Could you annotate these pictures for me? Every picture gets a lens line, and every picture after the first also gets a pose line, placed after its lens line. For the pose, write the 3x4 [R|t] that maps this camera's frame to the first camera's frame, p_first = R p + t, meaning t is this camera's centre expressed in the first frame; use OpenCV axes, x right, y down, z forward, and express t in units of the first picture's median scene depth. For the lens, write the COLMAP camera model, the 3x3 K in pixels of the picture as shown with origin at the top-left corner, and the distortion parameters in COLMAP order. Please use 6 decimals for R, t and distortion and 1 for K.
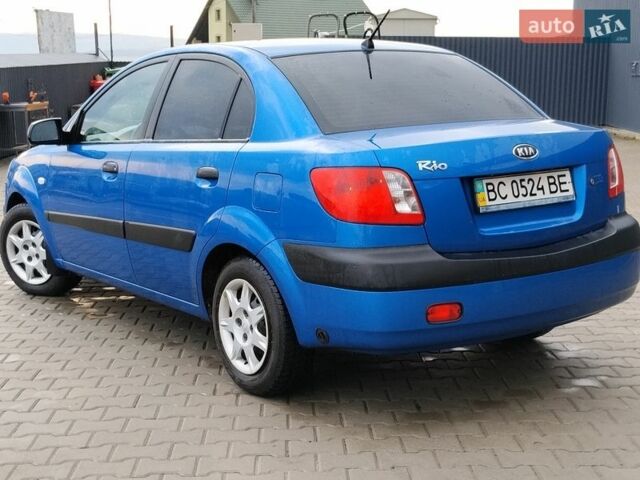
lens RADIAL K [[1004.9, 0, 319.1], [0, 1004.9, 243.6], [0, 0, 1]] dist [0.133042, 0.000000]
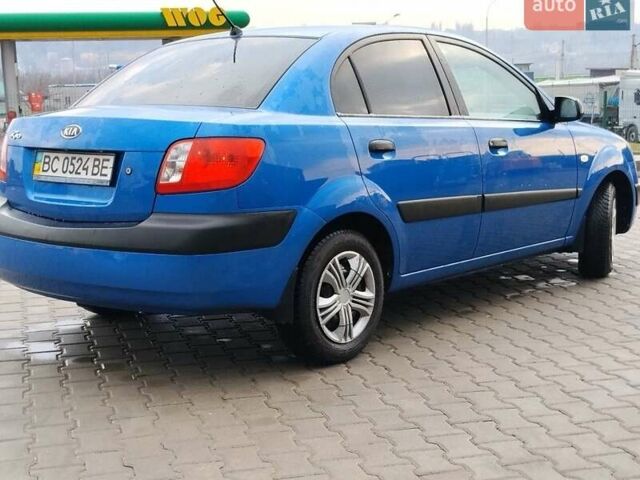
lens RADIAL K [[1004.9, 0, 316.6], [0, 1004.9, 240.3], [0, 0, 1]] dist [0.133042, 0.000000]
pose [[0.248752, 0.158226, -0.955556, 1.314106], [-0.152304, 0.980683, 0.122739, -0.149647], [0.956518, 0.115003, 0.268045, 0.975470]]
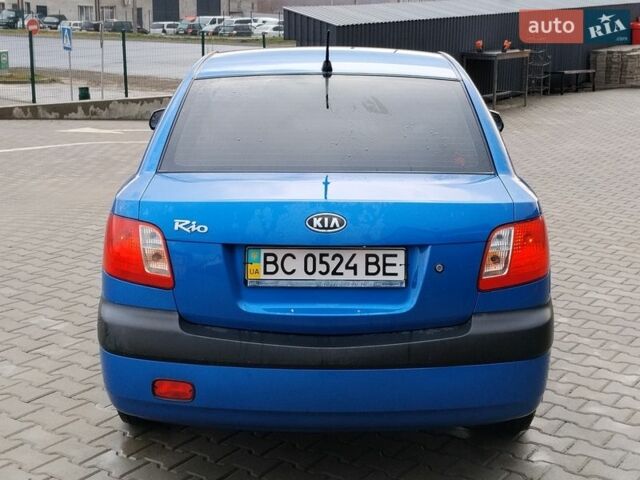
lens RADIAL K [[1004.9, 0, 325.7], [0, 1004.9, 236.8], [0, 0, 1]] dist [0.133042, 0.000000]
pose [[0.818111, 0.157575, -0.553051, 0.670854], [-0.121393, 0.987376, 0.101750, -0.164915], [0.562102, -0.016107, 0.826911, 0.305926]]
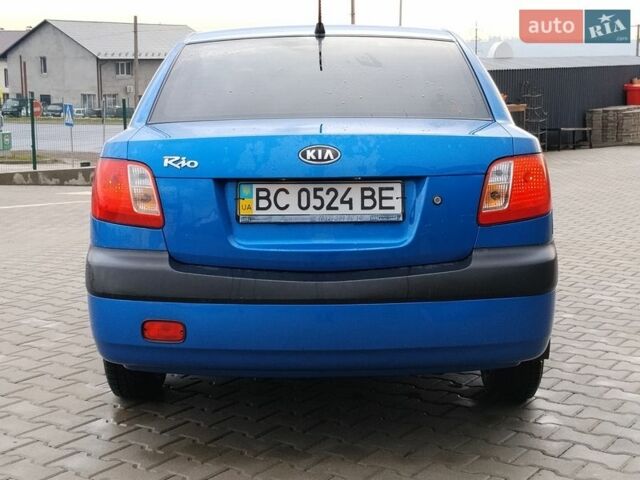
lens RADIAL K [[1004.9, 0, 323.0], [0, 1004.9, 238.6], [0, 0, 1]] dist [0.133042, 0.000000]
pose [[0.817828, 0.098800, -0.566918, 0.676439], [-0.104951, 0.994237, 0.021870, -0.041515], [0.565812, 0.041613, 0.823484, 0.332884]]
